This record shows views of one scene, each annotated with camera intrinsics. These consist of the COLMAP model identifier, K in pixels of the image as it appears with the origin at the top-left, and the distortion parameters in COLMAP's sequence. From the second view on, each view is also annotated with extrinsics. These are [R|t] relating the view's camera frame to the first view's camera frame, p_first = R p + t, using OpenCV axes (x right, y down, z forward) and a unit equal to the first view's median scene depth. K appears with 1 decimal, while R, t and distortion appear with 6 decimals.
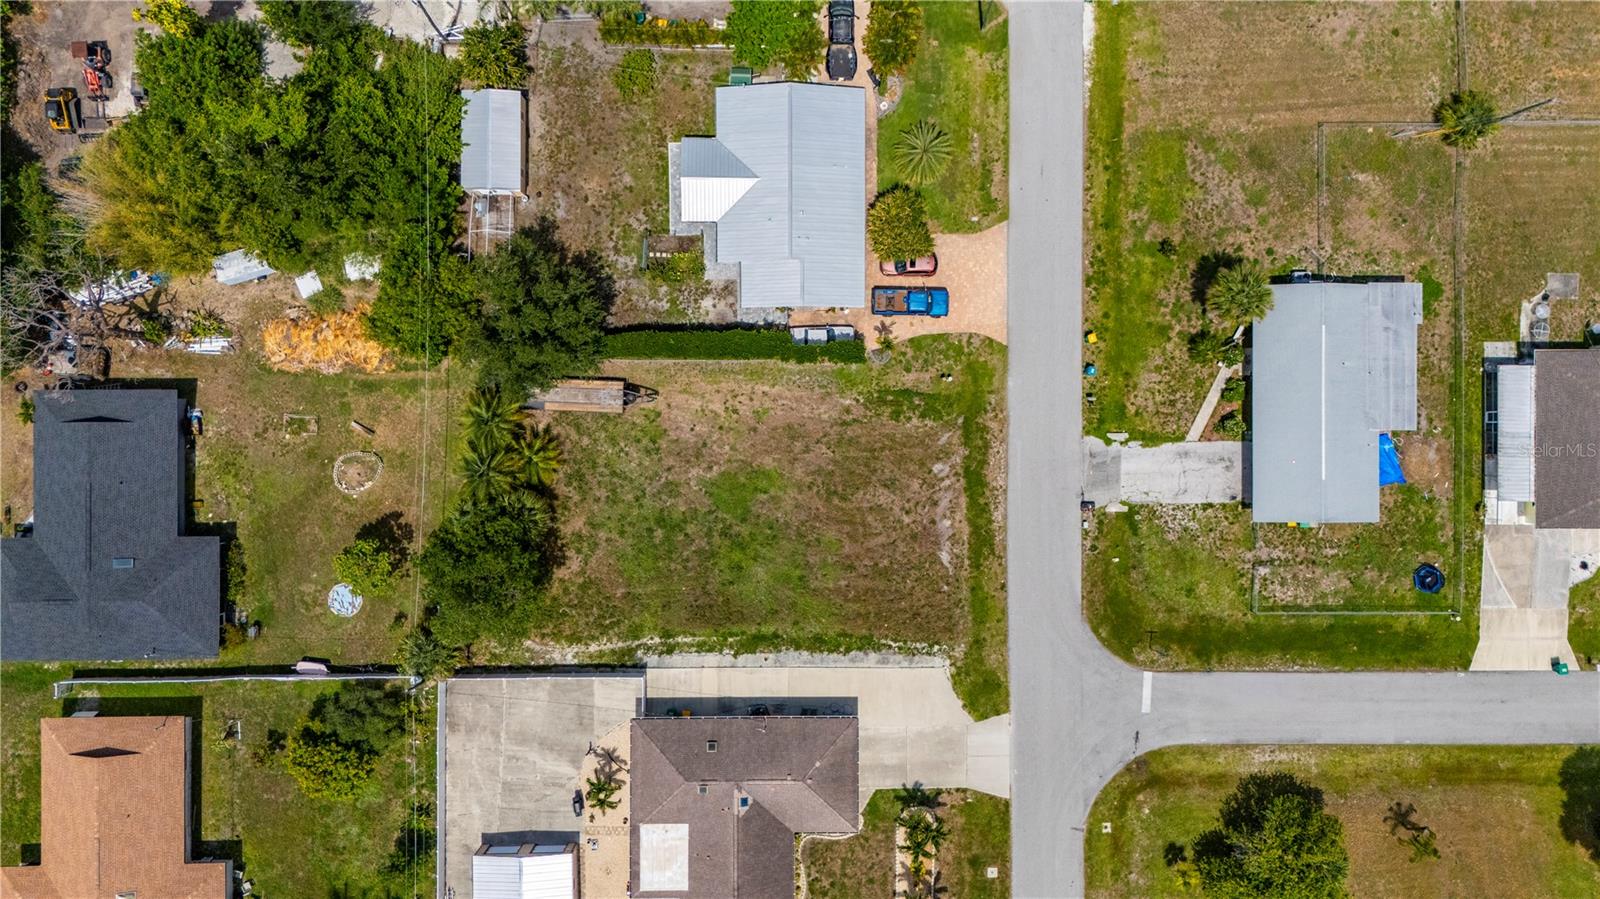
lens RADIAL K [[1183.1, 0, 778.3], [0, 1183.1, 451.0], [0, 0, 1]] dist [0.088117, -0.121342]
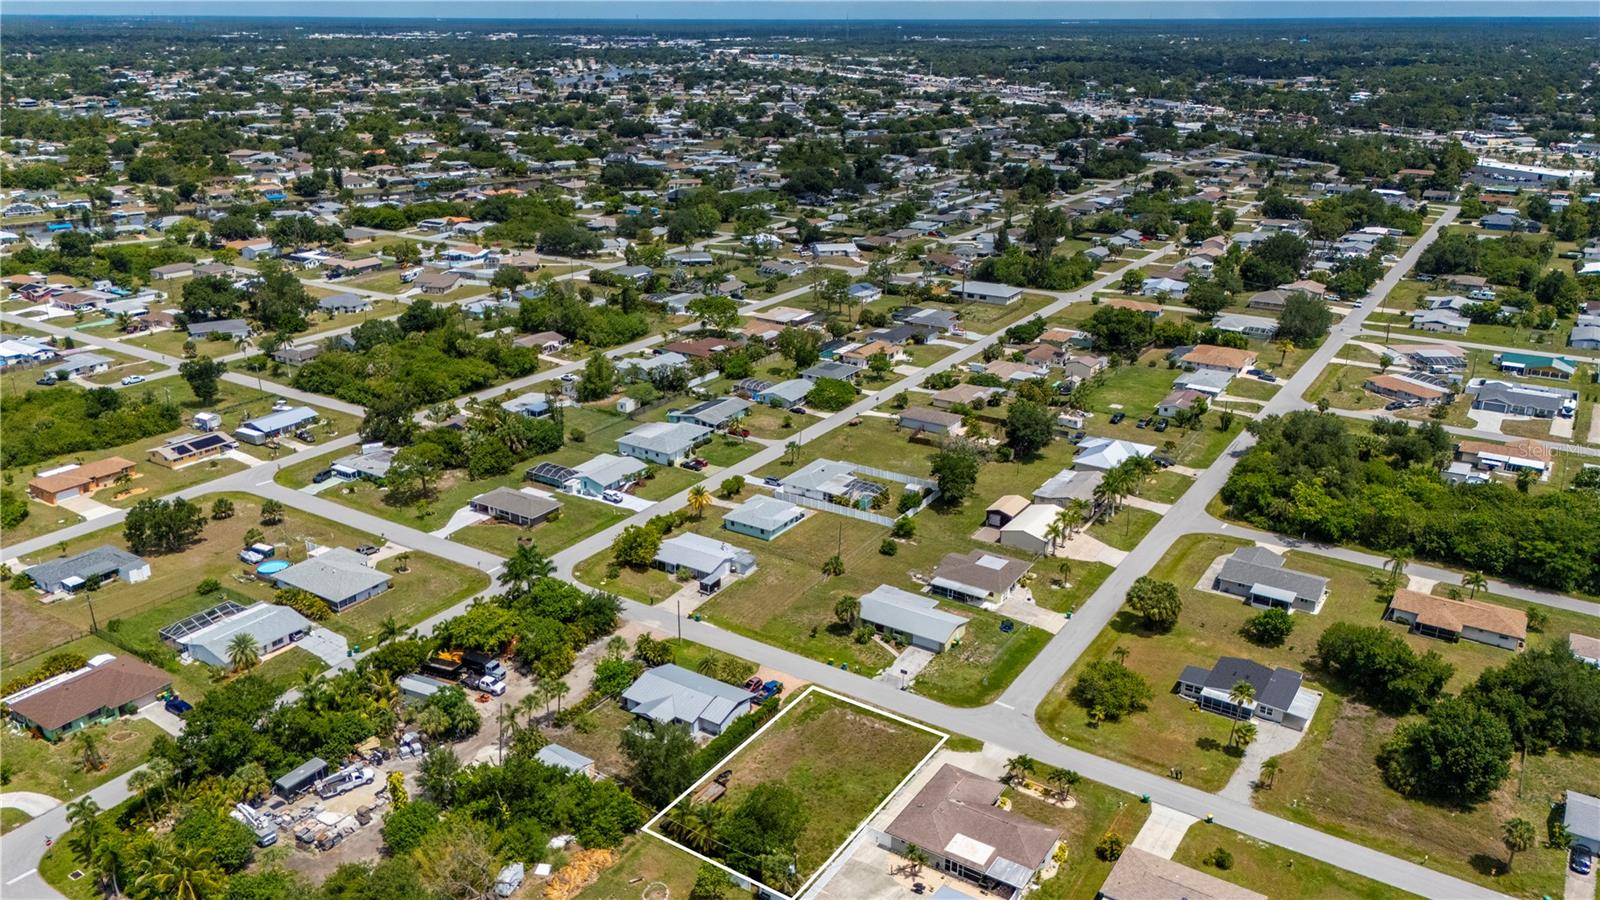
lens RADIAL K [[1184.8, 0, 766.9], [0, 1184.8, 447.7], [0, 0, 1]] dist [0.097704, -0.118797]
pose [[0.558696, -0.296456, 0.774579, -1.277364], [0.829349, 0.192739, -0.524434, 0.817859], [0.006180, 0.935396, 0.353549, -0.069397]]
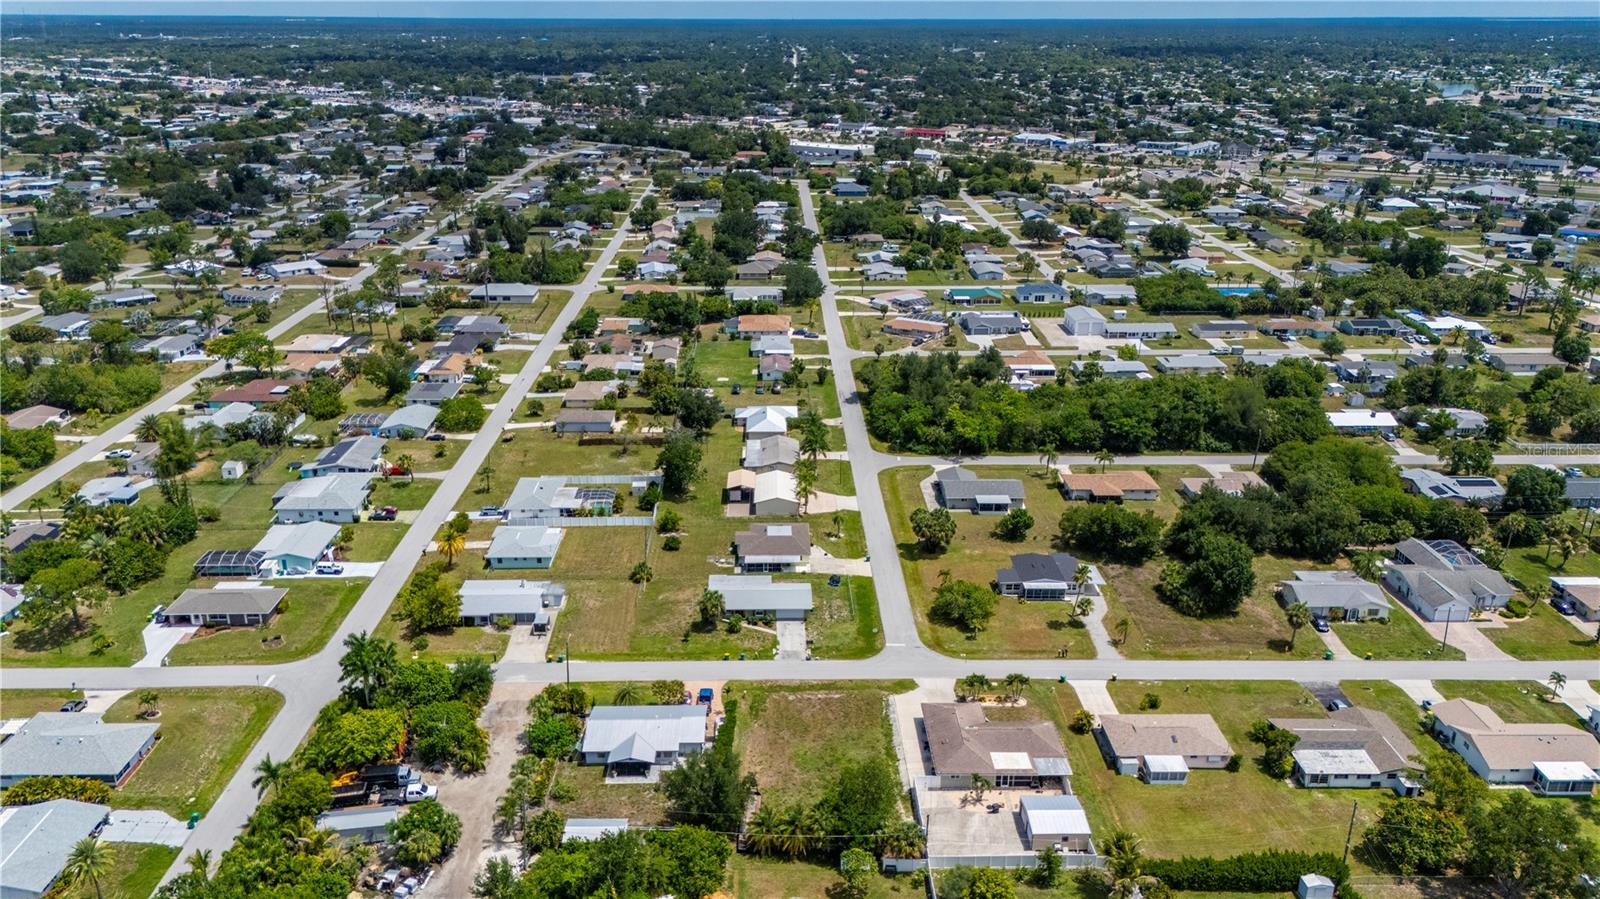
lens RADIAL K [[1183.1, 0, 778.3], [0, 1183.1, 451.0], [0, 0, 1]] dist [0.088117, -0.121342]
pose [[-0.007832, -0.358192, 0.933615, -1.529111], [0.999962, 0.000669, 0.008645, -0.023464], [-0.003721, 0.933648, 0.358174, -0.068230]]
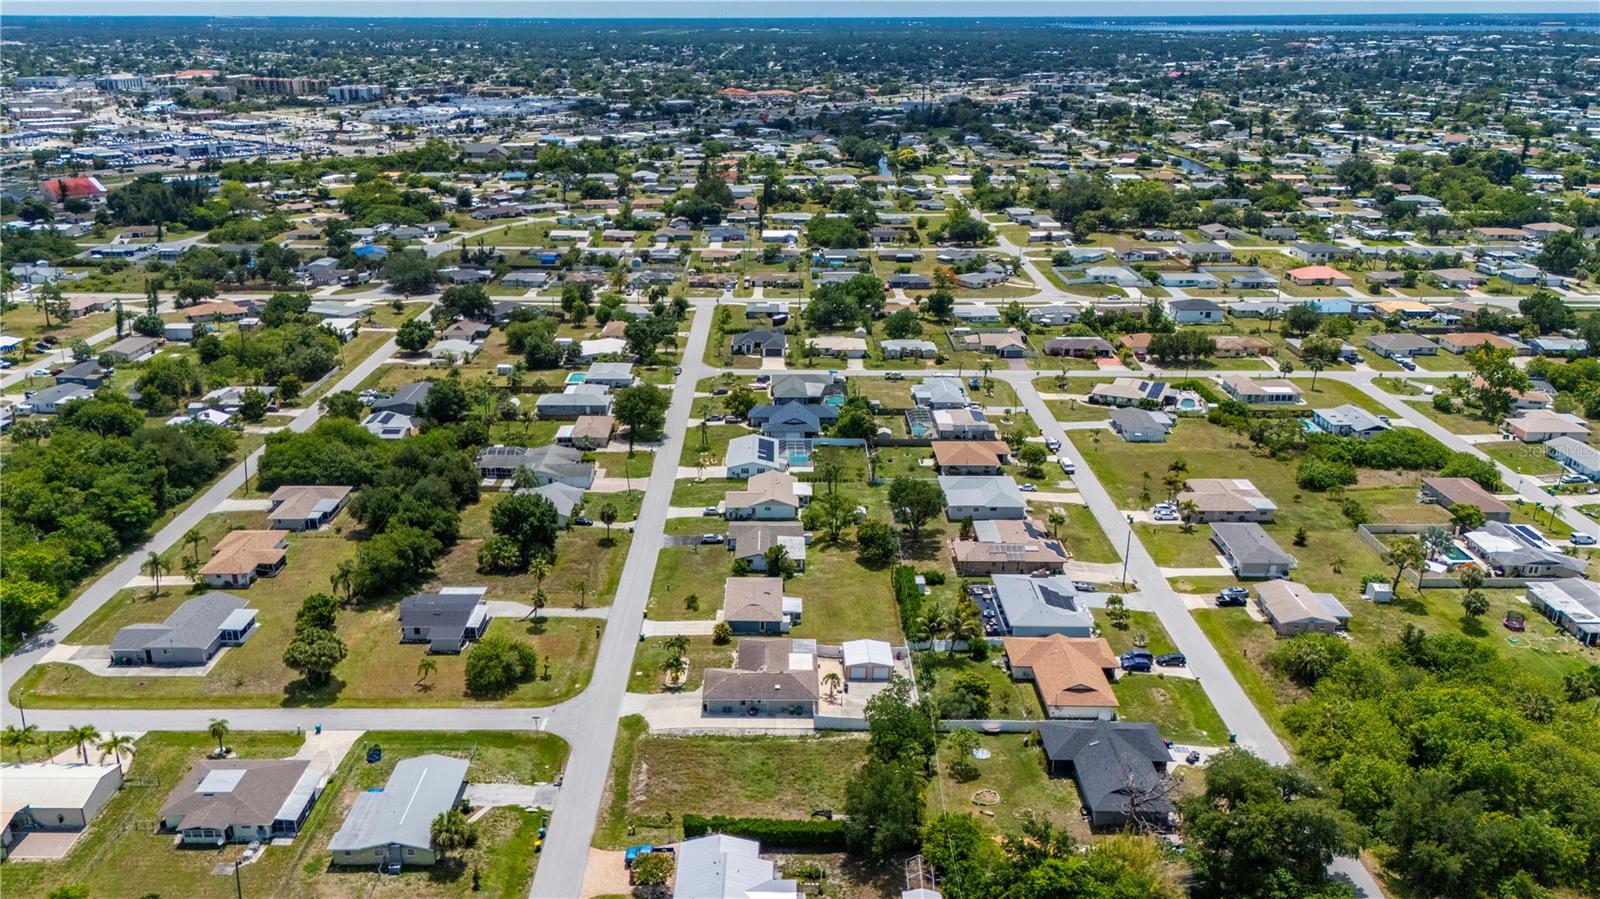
lens RADIAL K [[1189.8, 0, 762.0], [0, 1189.8, 456.5], [0, 0, 1]] dist [0.087198, -0.133871]
pose [[-0.999809, -0.019178, 0.003868, -0.029991], [0.010208, -0.342759, 0.939368, -1.411665], [-0.016689, 0.939228, 0.342889, -0.036852]]
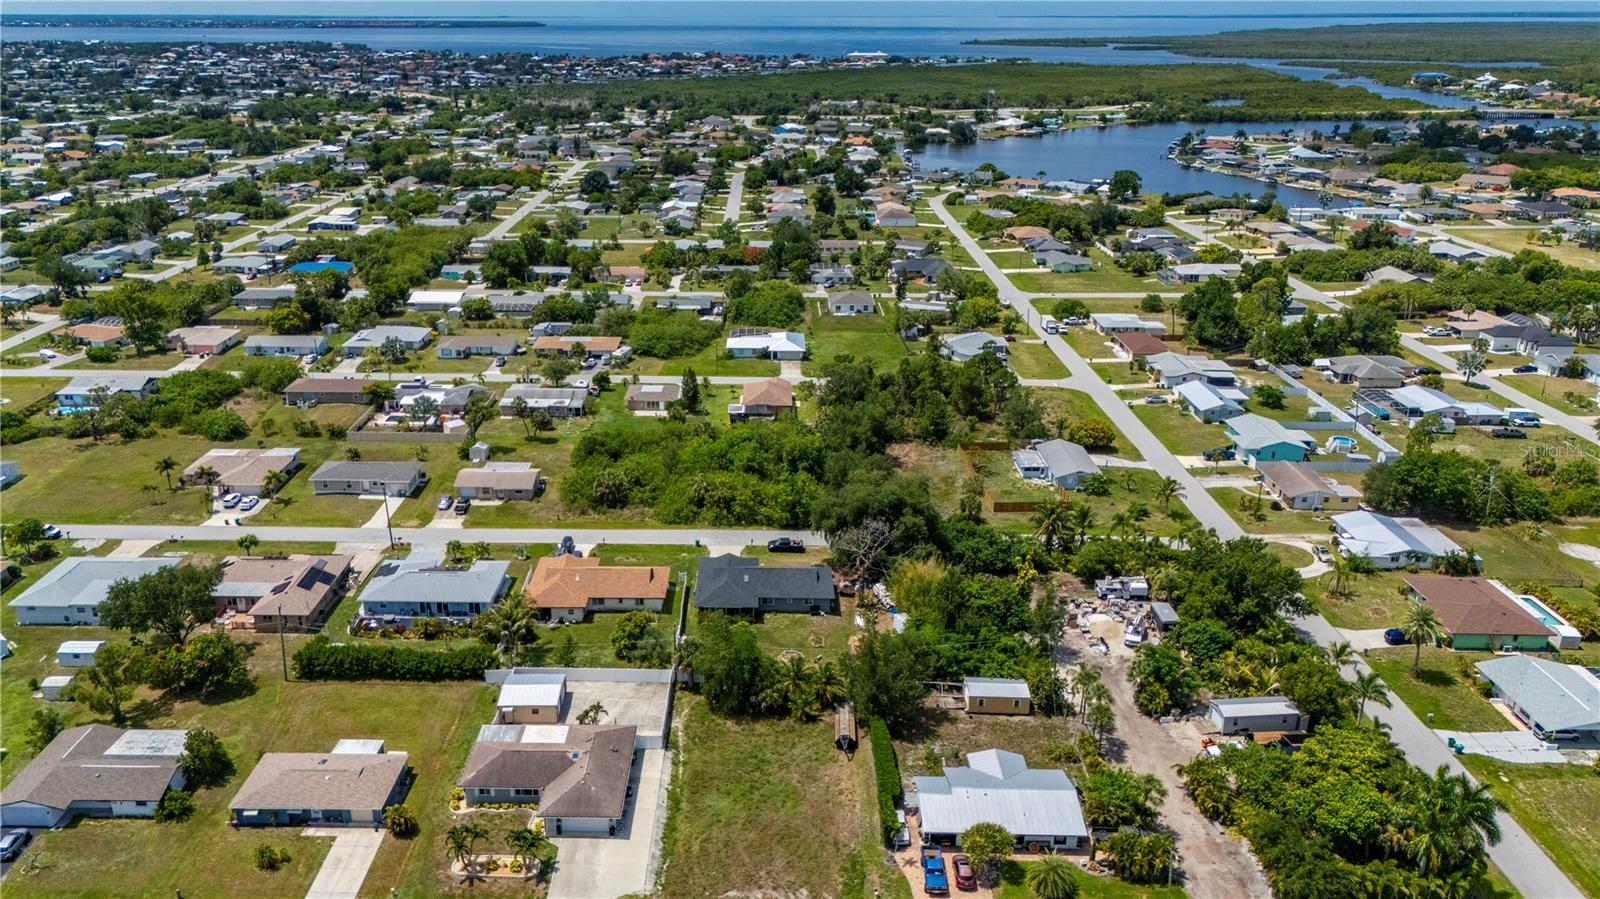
lens RADIAL K [[1189.8, 0, 762.0], [0, 1189.8, 456.5], [0, 0, 1]] dist [0.087198, -0.133871]
pose [[-0.007160, 0.326744, -0.945086, 1.180974], [-0.999973, -0.003809, 0.006259, 0.051920], [-0.001555, 0.945105, 0.326762, 0.155393]]
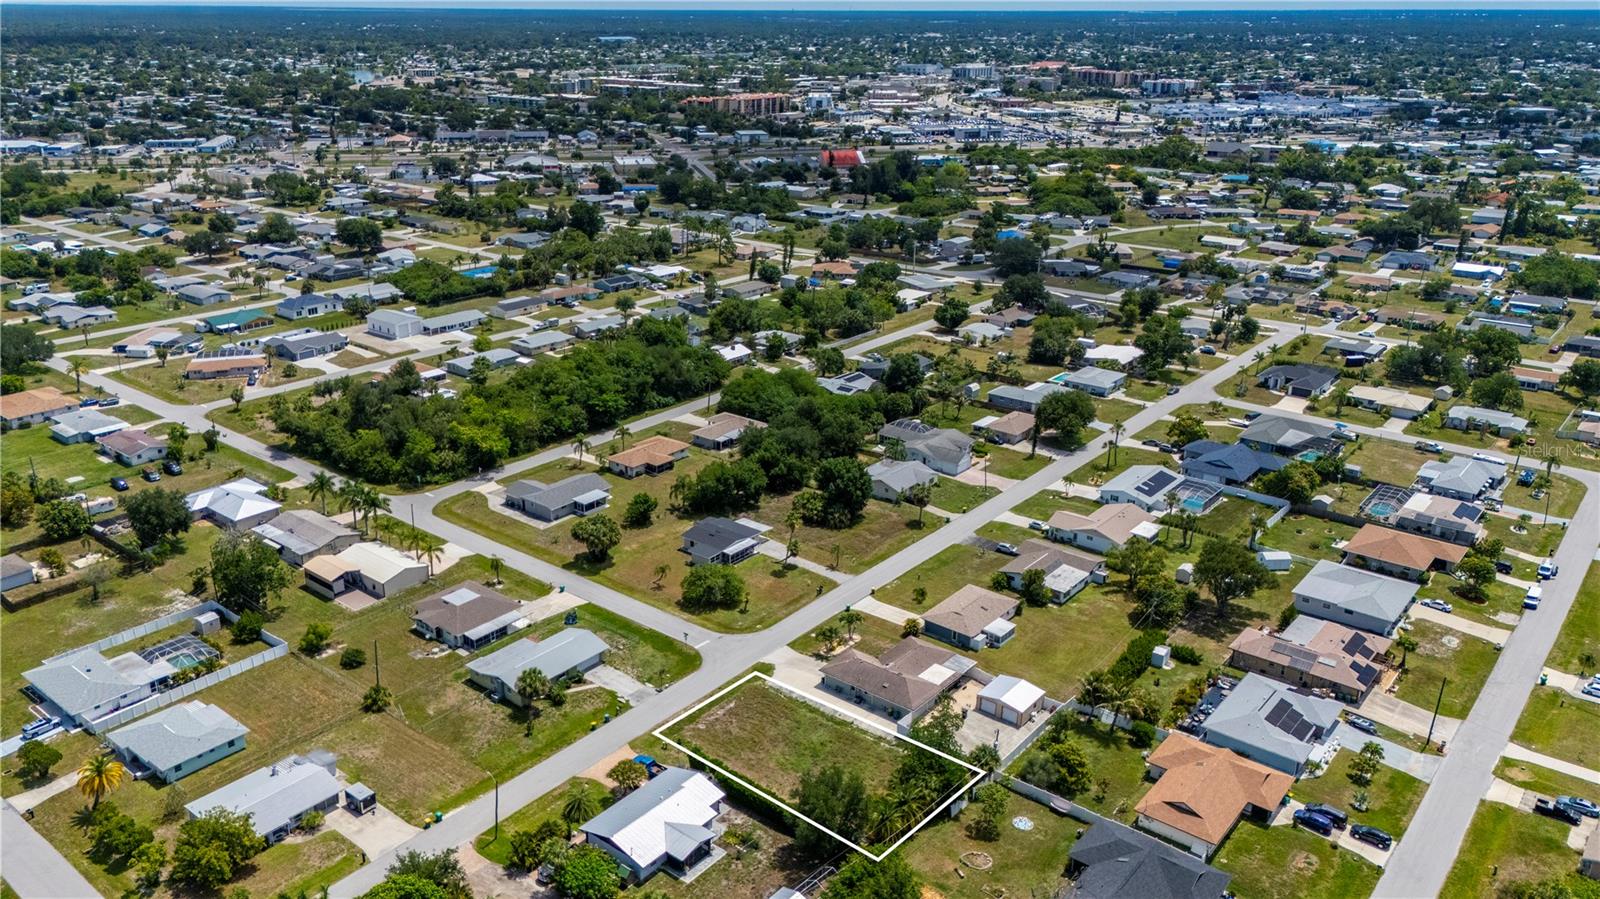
lens RADIAL K [[1184.8, 0, 766.9], [0, 1184.8, 447.2], [0, 0, 1]] dist [0.097704, -0.118797]
pose [[-0.769080, -0.239171, 0.592716, -0.936809], [0.638872, -0.260201, 0.723974, -1.150297], [-0.018929, 0.935464, 0.352915, -0.061928]]
